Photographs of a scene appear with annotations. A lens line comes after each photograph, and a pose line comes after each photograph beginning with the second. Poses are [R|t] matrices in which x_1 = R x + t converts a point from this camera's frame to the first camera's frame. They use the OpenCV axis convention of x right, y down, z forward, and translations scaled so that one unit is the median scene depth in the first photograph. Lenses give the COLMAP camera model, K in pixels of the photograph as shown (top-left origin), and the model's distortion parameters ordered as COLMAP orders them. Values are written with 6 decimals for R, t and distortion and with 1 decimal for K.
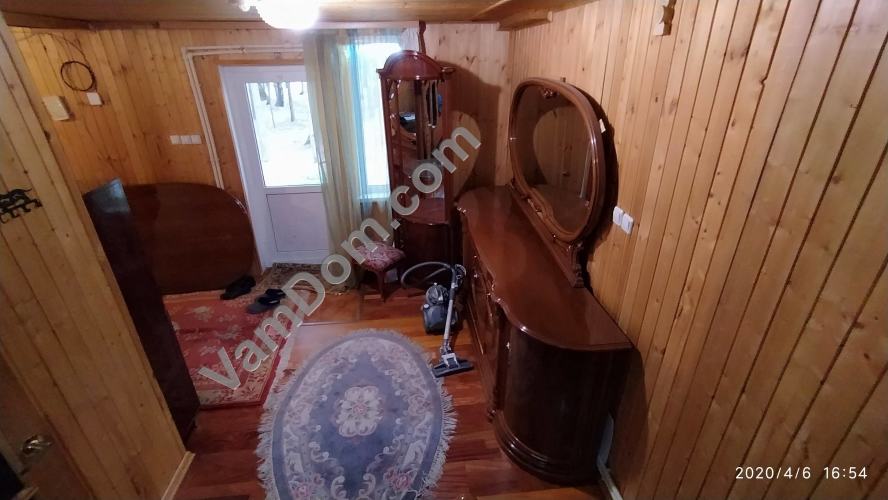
lens RADIAL K [[413.1, 0, 445.0], [0, 413.1, 256.1], [0, 0, 1]] dist [0.002017, 0.000787]
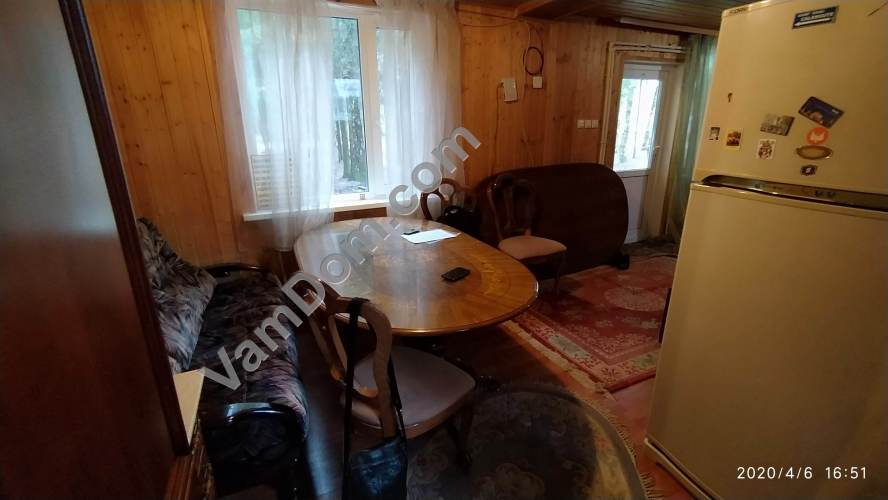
lens RADIAL K [[413.1, 0, 445.0], [0, 413.1, 256.1], [0, 0, 1]] dist [0.002017, 0.000787]
pose [[0.951230, -0.088193, 0.295606, -1.388386], [0.131509, 0.982757, -0.129980, 0.161863], [-0.279046, 0.162516, 0.946426, 0.129554]]
